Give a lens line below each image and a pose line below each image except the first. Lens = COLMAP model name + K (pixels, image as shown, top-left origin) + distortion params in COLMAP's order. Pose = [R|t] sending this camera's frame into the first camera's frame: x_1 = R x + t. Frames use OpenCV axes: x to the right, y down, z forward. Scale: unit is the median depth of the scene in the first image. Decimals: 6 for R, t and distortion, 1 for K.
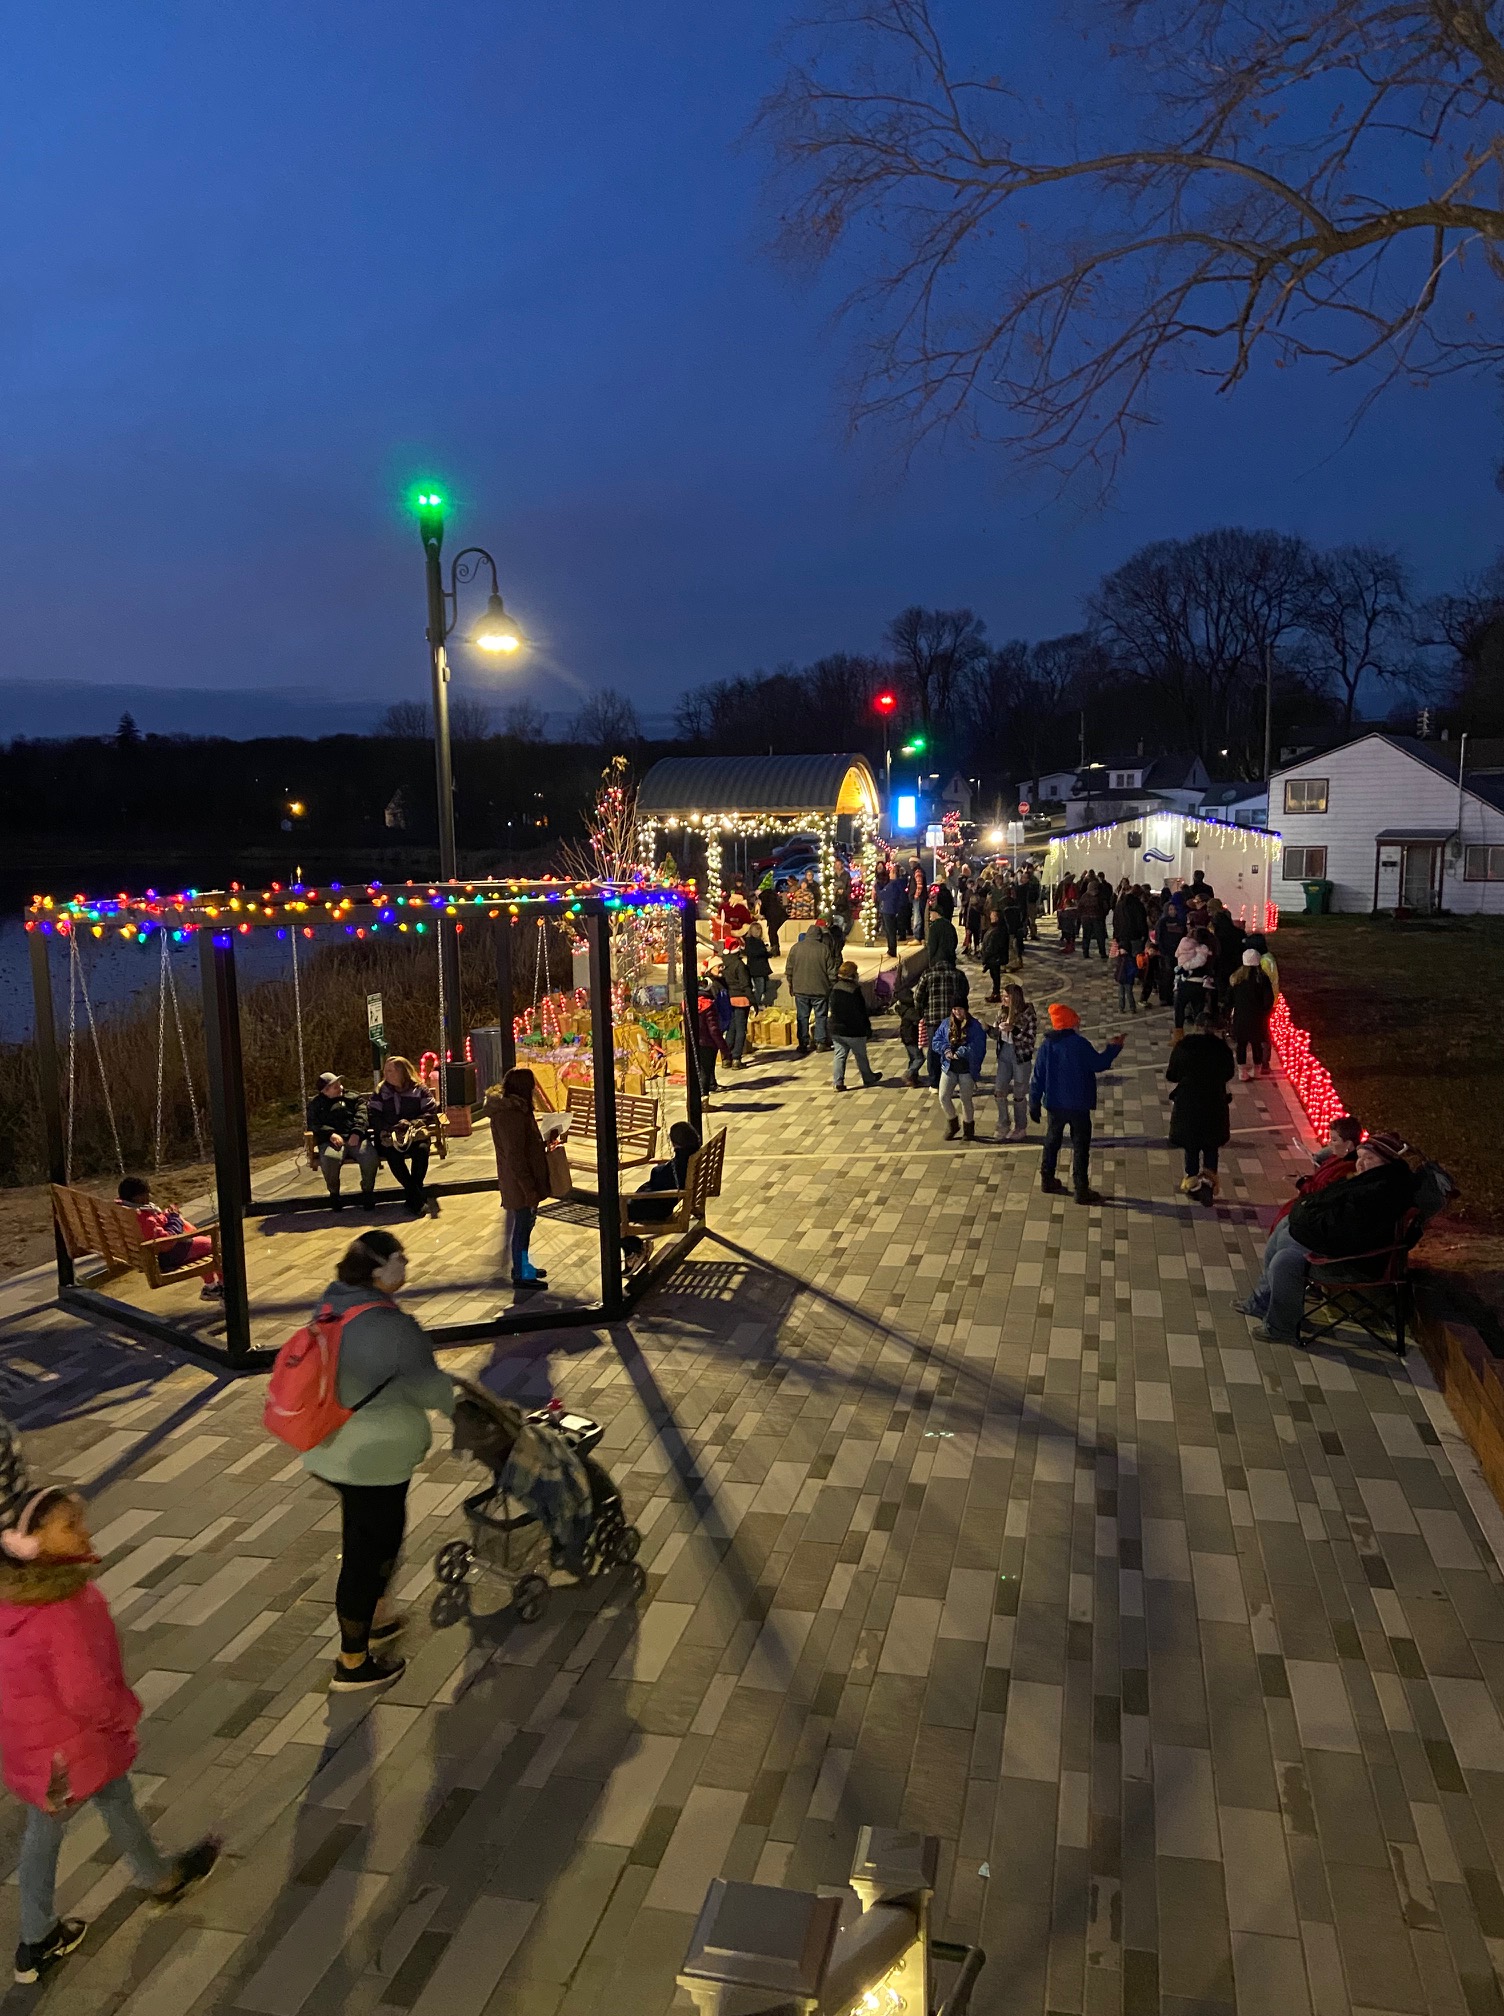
lens RADIAL K [[1523.3, 0, 726.2], [0, 1523.3, 1022.4], [0, 0, 1]] dist [0.159431, -0.211436]
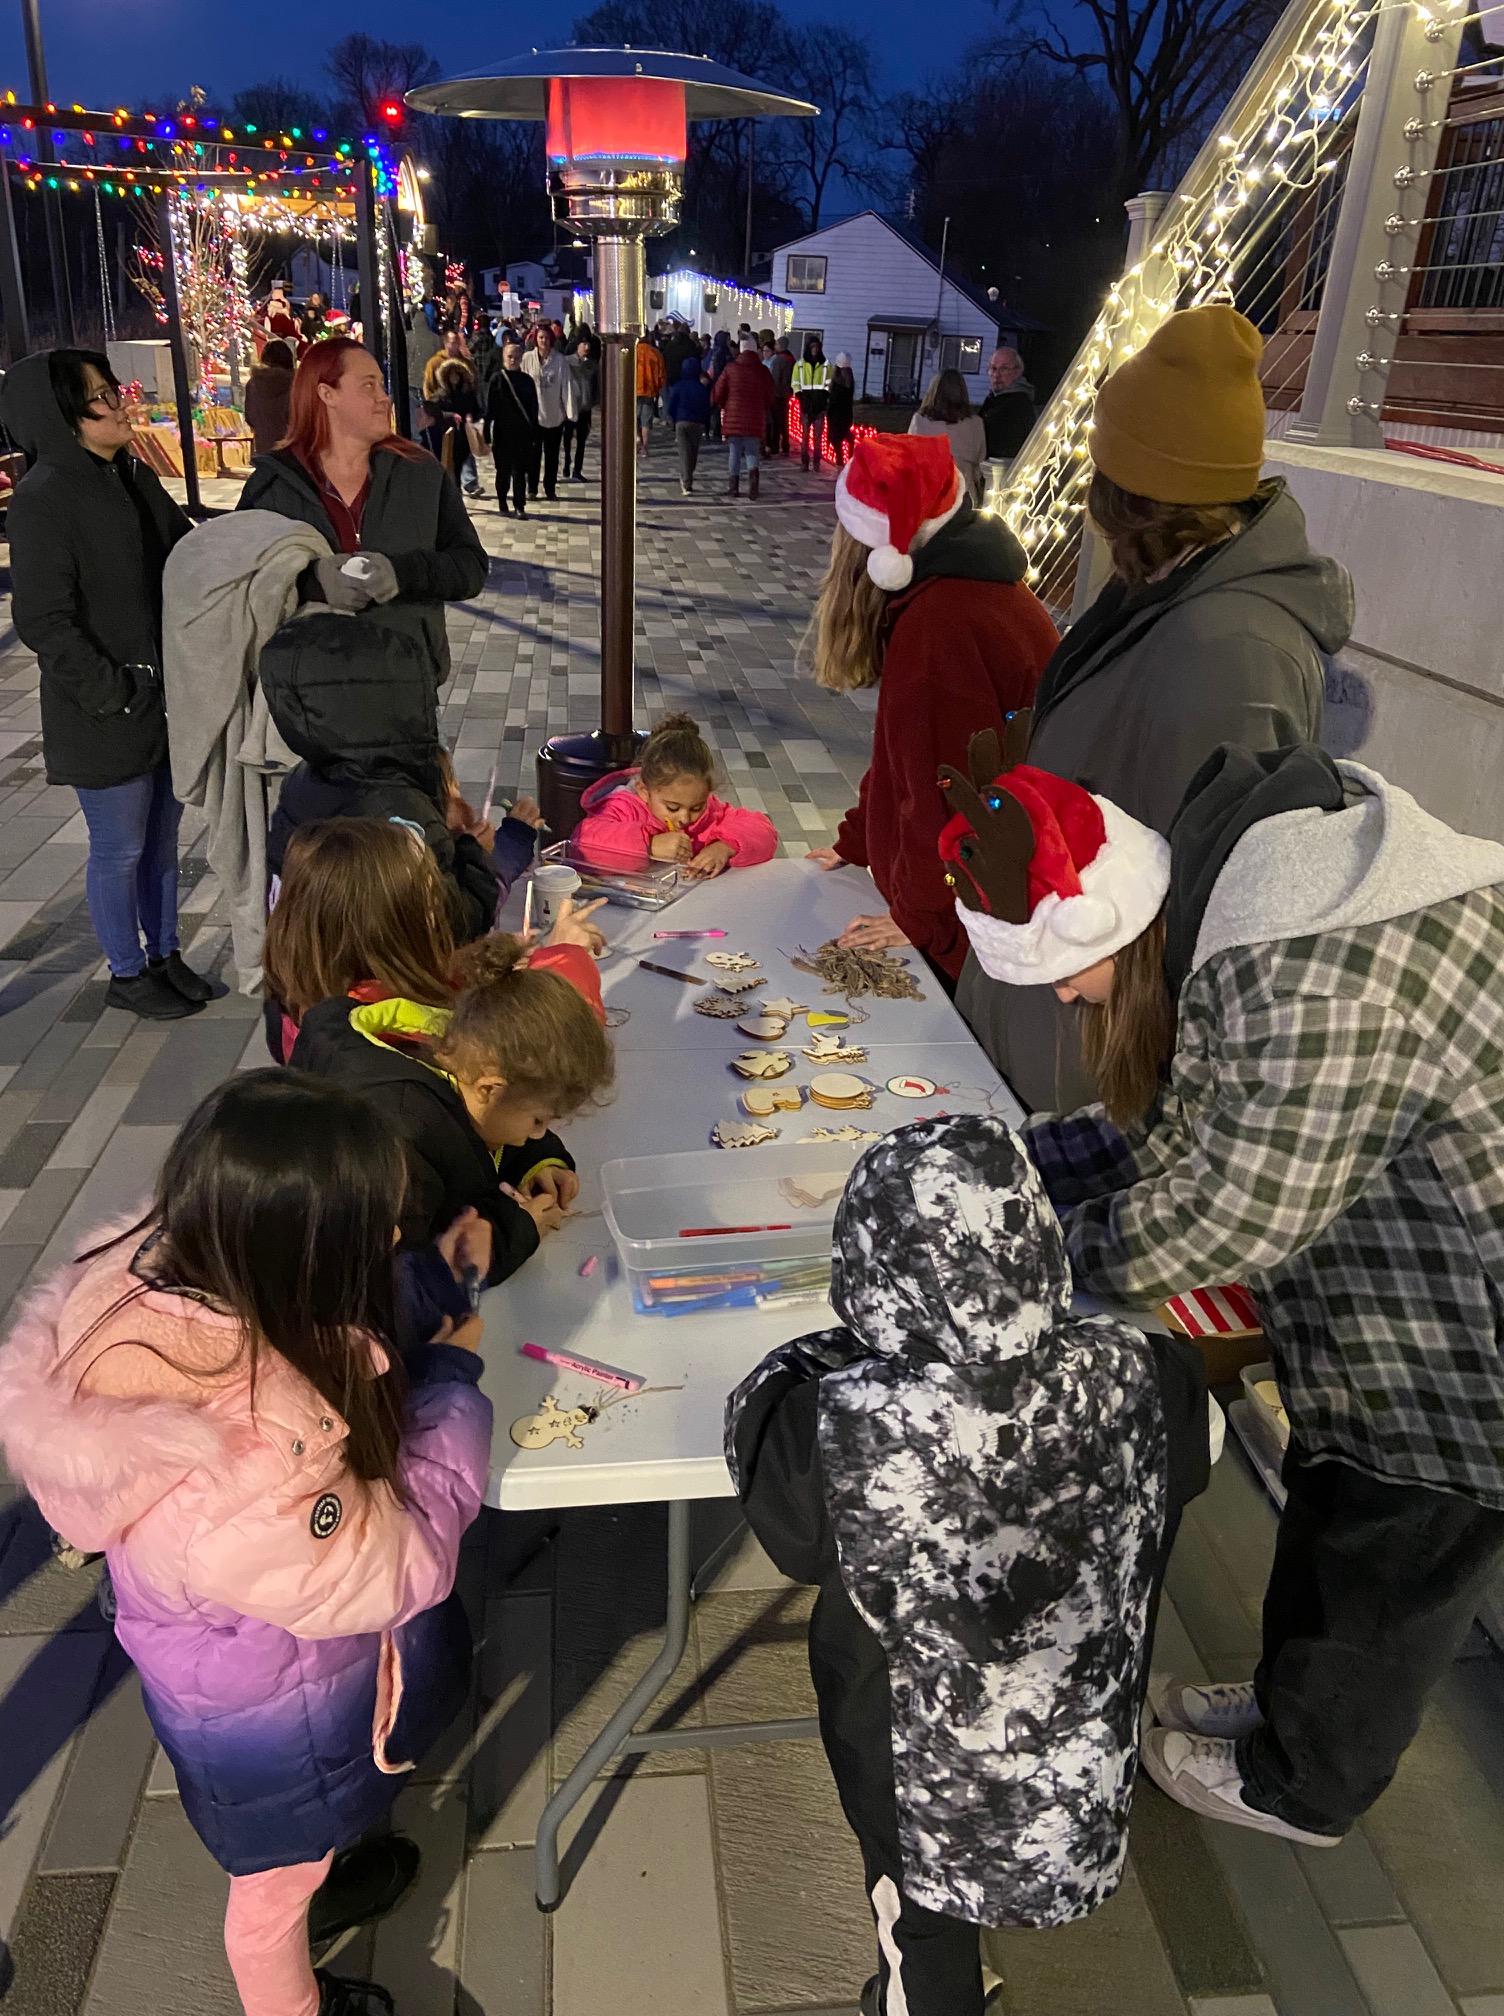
lens RADIAL K [[1523.3, 0, 726.2], [0, 1523.3, 1022.4], [0, 0, 1]] dist [0.159431, -0.211436]
pose [[0.942082, -0.077129, 0.326394, -0.018429], [-0.019071, 0.959303, 0.281734, 0.014204], [-0.334841, -0.271642, 0.902271, -0.015490]]
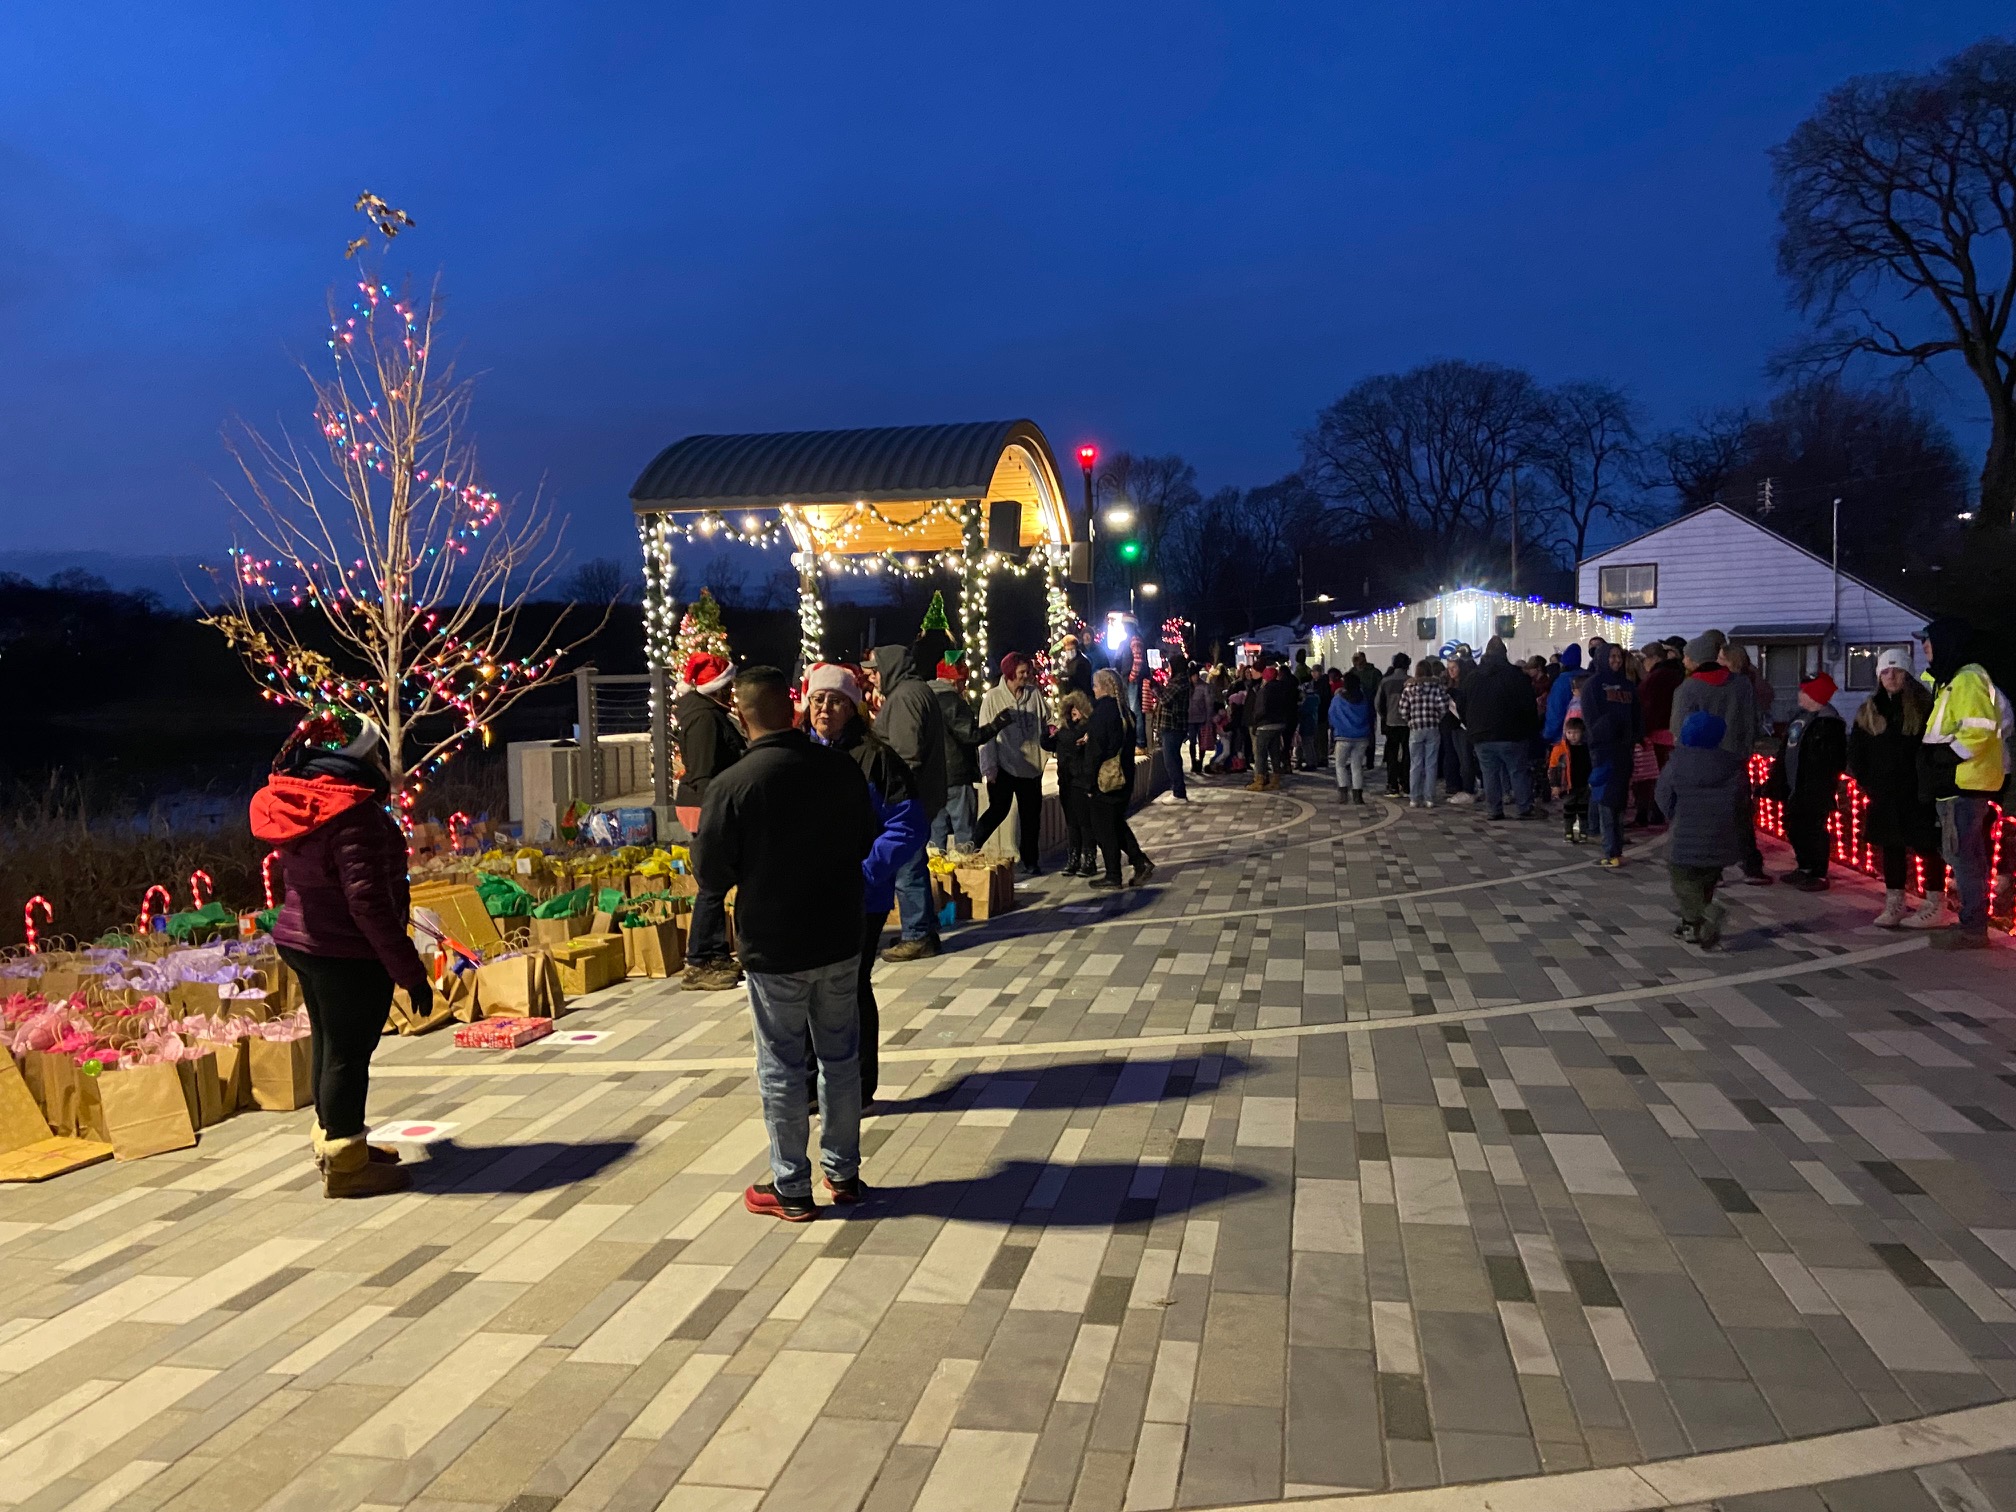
lens RADIAL K [[1523.3, 0, 1008.0], [0, 1523.3, 756.0], [0, 0, 1]] dist [0.159431, -0.211436]
pose [[0.999024, -0.008609, 0.043316, 0.011072], [0.012345, 0.996153, -0.086752, 0.000894], [-0.042403, 0.087202, 0.995288, 0.093047]]
